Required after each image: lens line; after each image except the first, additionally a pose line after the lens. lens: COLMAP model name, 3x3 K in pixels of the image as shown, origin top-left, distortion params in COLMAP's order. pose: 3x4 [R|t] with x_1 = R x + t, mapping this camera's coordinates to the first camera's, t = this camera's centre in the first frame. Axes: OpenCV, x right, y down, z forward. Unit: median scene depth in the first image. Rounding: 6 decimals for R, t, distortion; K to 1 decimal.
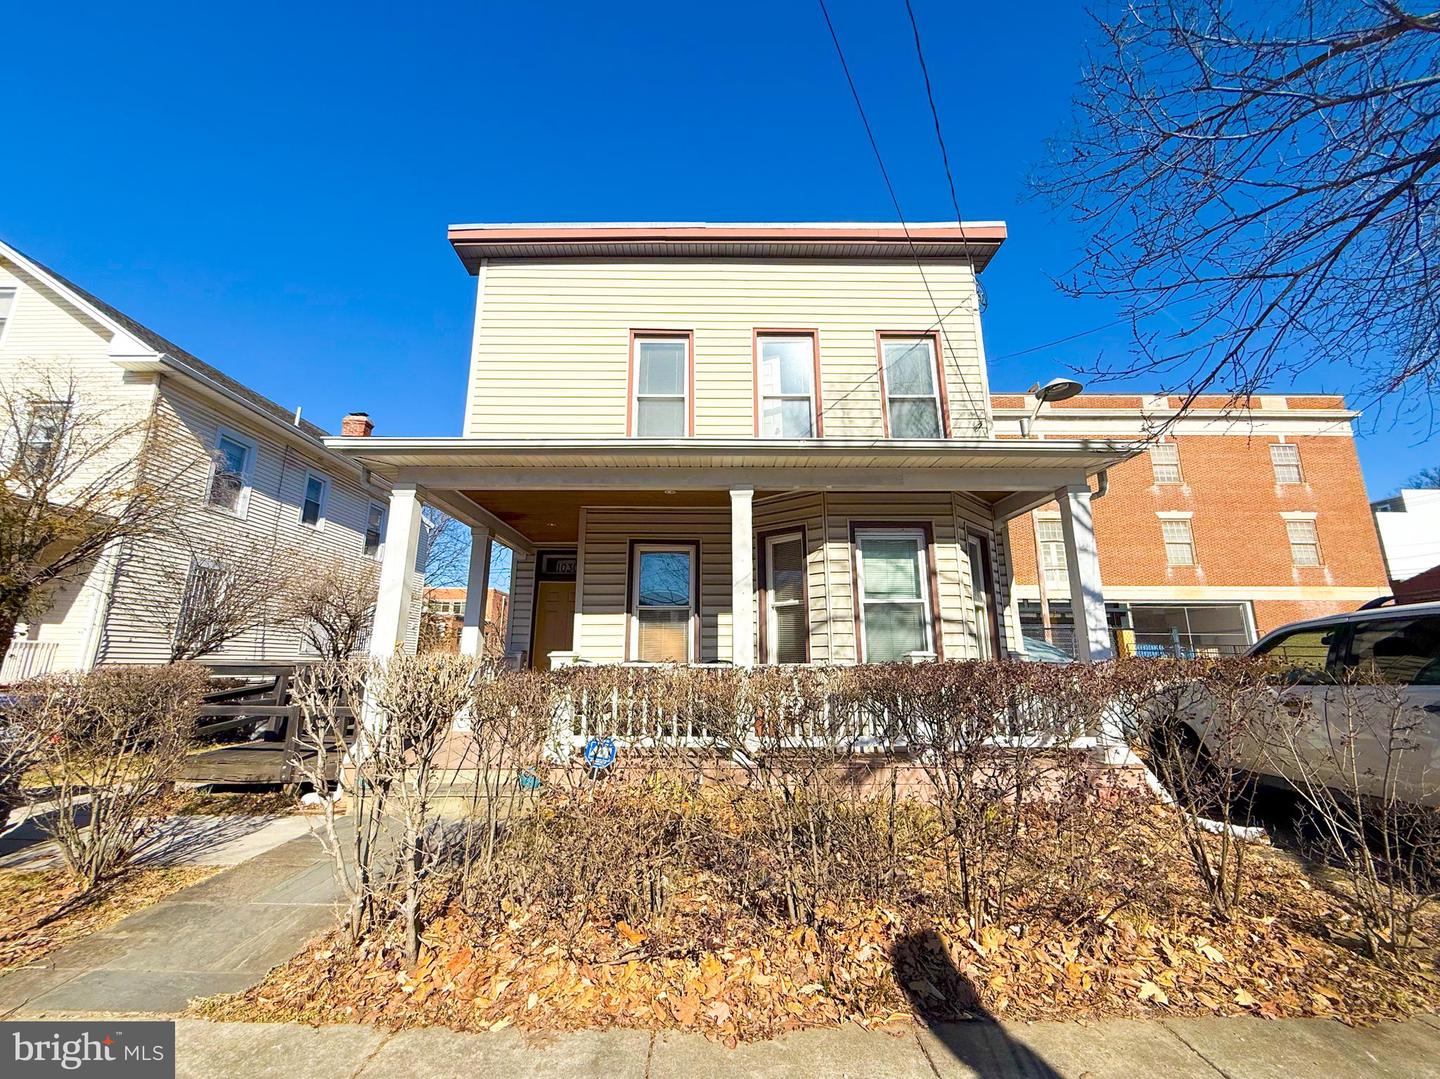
lens RADIAL K [[572.1, 0, 715.8], [0, 572.1, 538.8], [0, 0, 1]] dist [-0.001203, -0.000004]
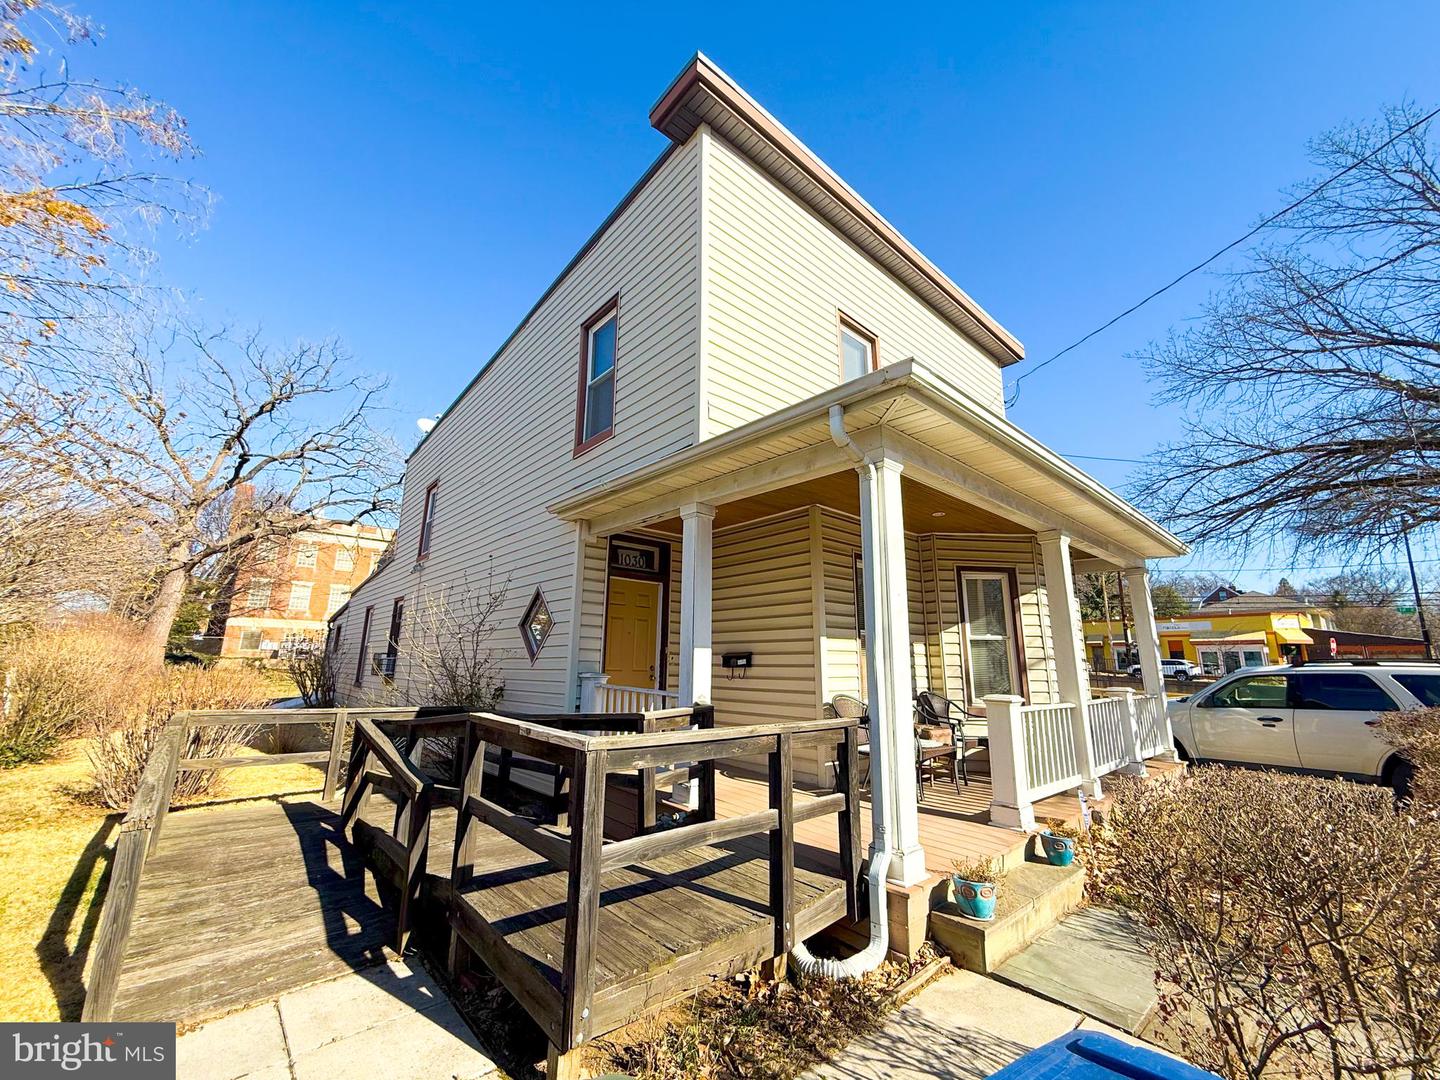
lens RADIAL K [[572.1, 0, 715.8], [0, 572.1, 539.3], [0, 0, 1]] dist [-0.001203, -0.000004]
pose [[0.756851, 0.146956, 0.636852, -0.892547], [-0.154239, 0.987033, -0.044460, 0.053207], [-0.635128, -0.064577, 0.769703, 0.482718]]
